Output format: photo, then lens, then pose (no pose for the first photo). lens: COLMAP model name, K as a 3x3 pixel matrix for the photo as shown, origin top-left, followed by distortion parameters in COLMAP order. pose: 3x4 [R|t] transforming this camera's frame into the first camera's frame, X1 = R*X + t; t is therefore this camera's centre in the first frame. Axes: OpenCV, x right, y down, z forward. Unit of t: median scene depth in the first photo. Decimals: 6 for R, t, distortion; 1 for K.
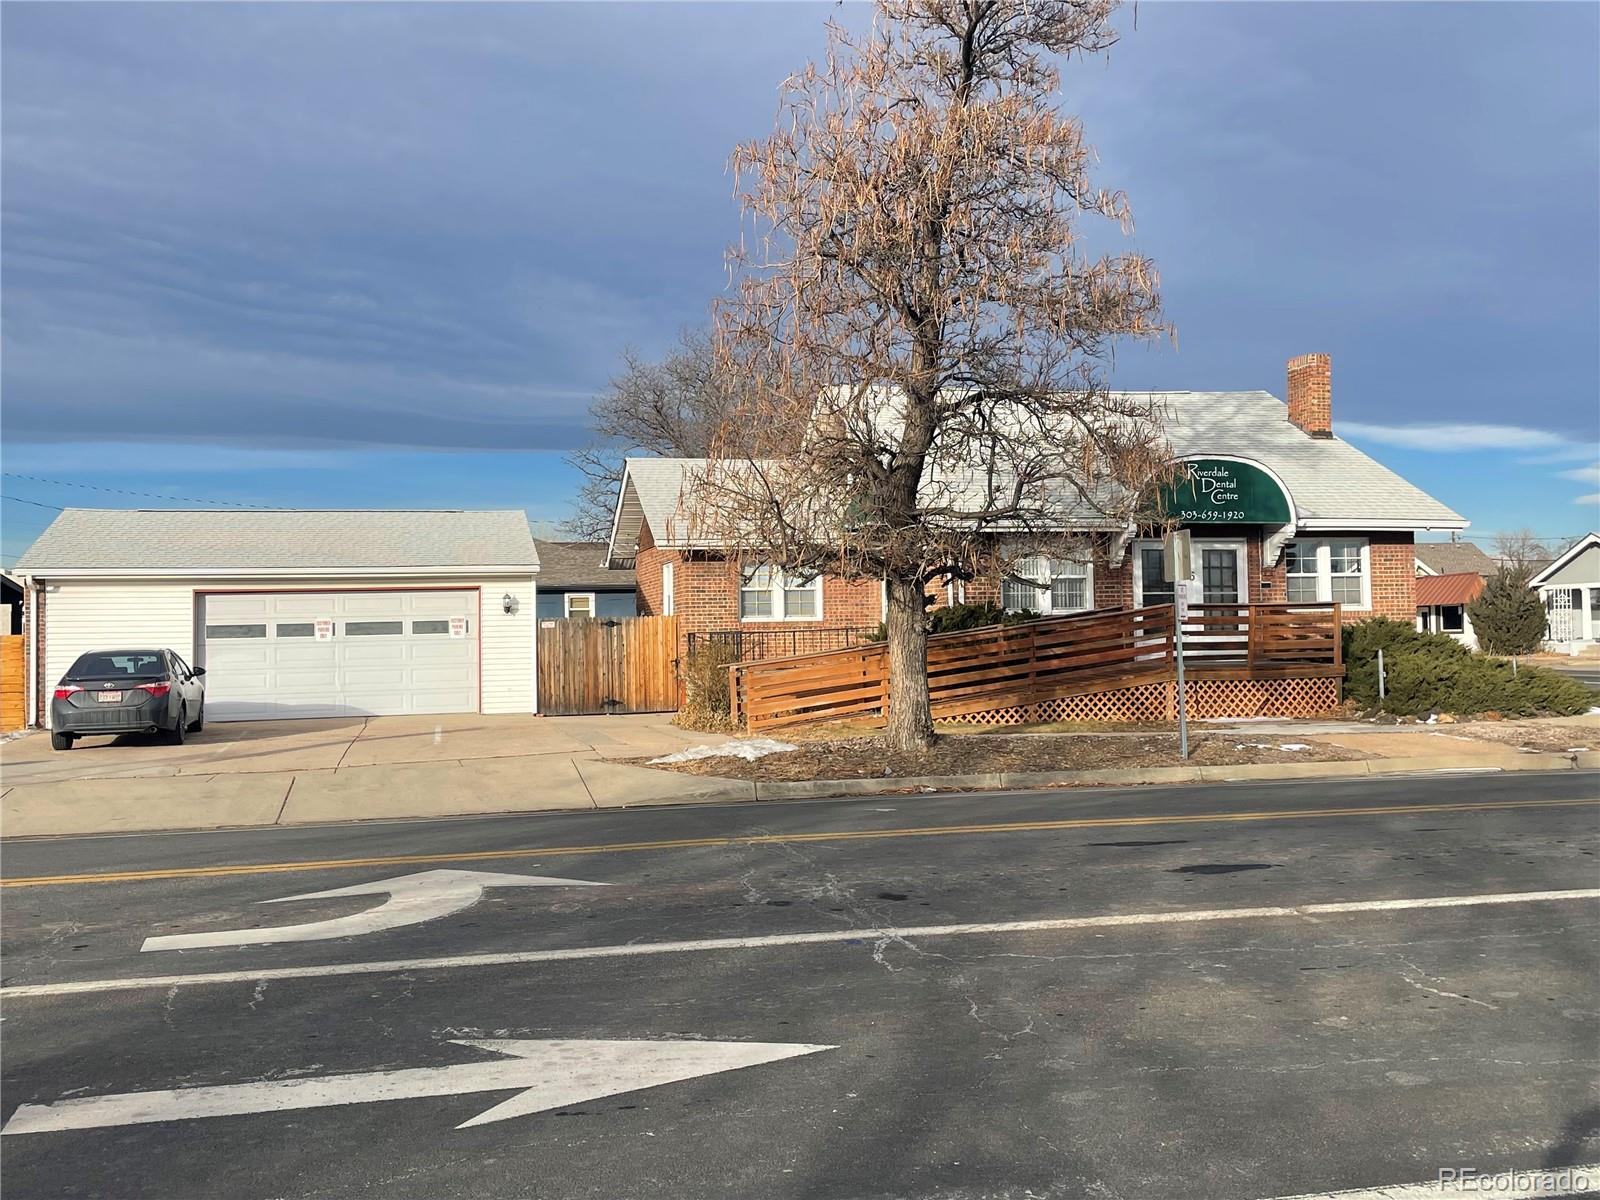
lens RADIAL K [[1543.9, 0, 800.0], [0, 1543.9, 600.0], [0, 0, 1]] dist [0.000529, -0.000013]
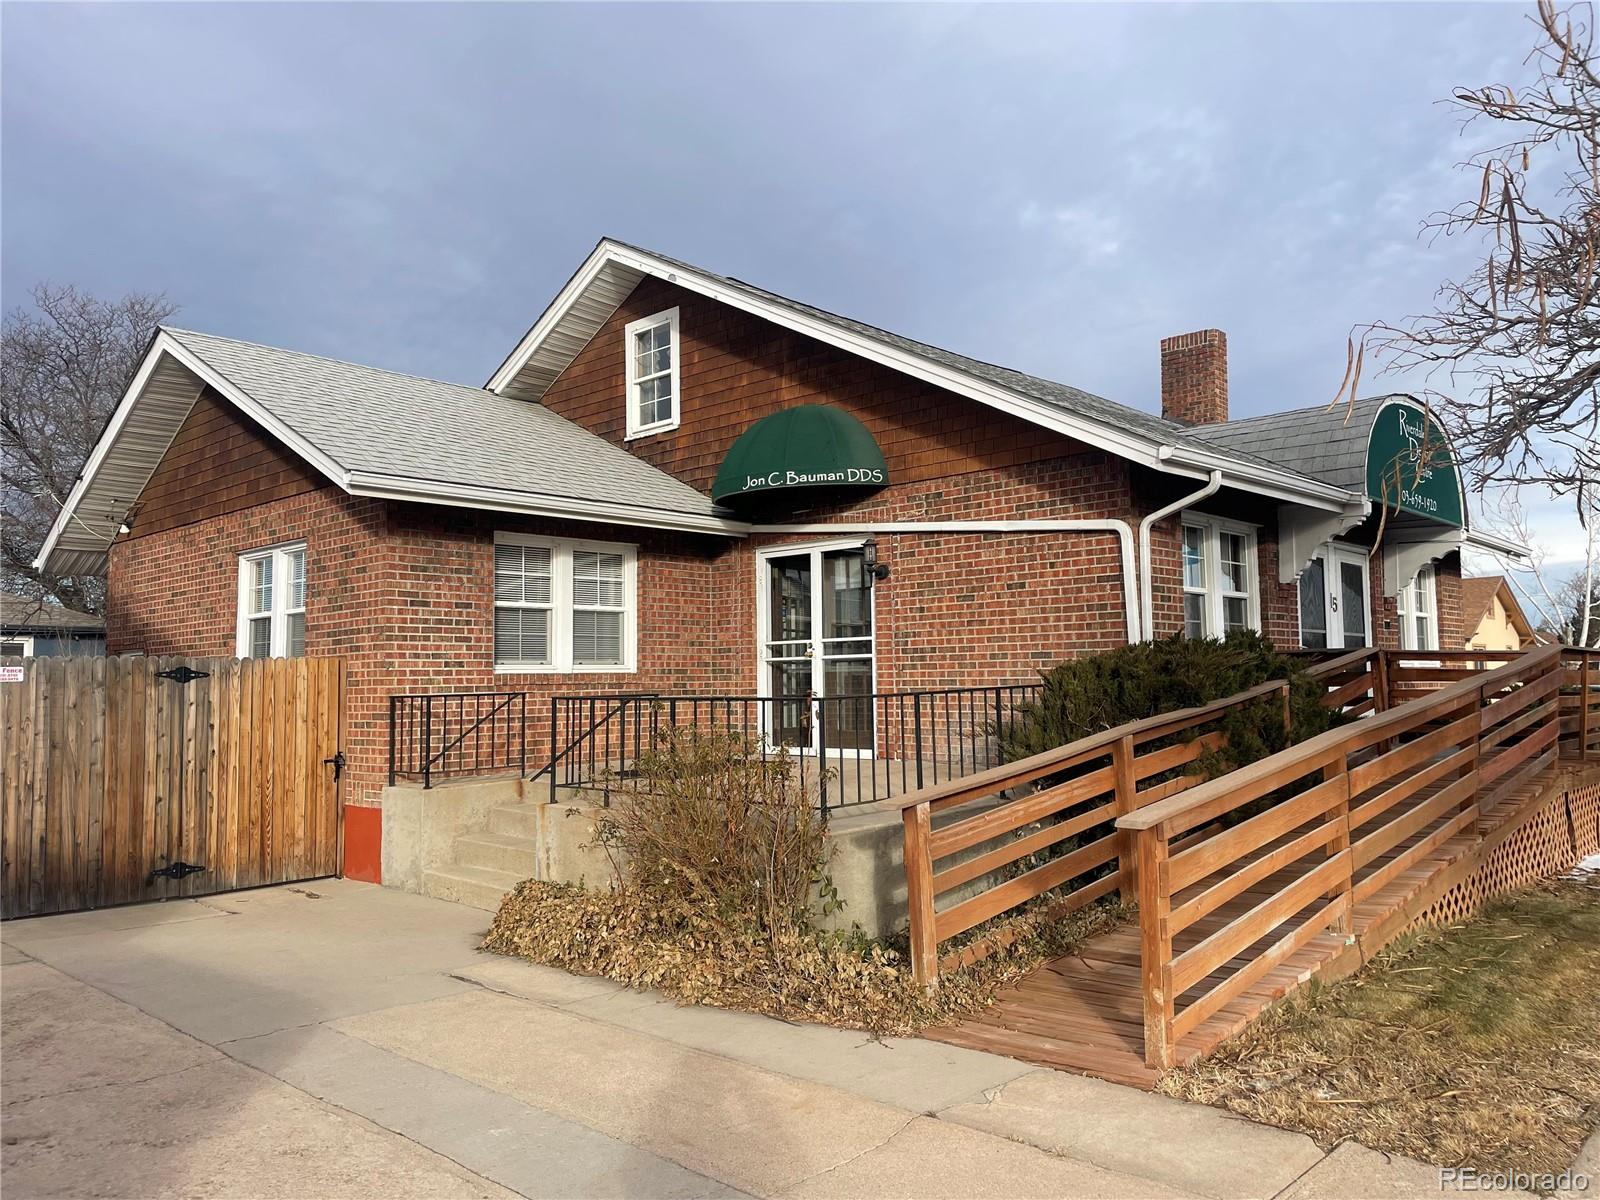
lens RADIAL K [[1204.3, 0, 800.0], [0, 1204.3, 600.0], [0, 0, 1]] dist [-0.002299, -0.001650]
pose [[0.844749, 0.044181, 0.533335, -0.154560], [-0.015733, 0.998206, -0.057772, 0.011674], [-0.534931, 0.040412, 0.843929, 0.643291]]
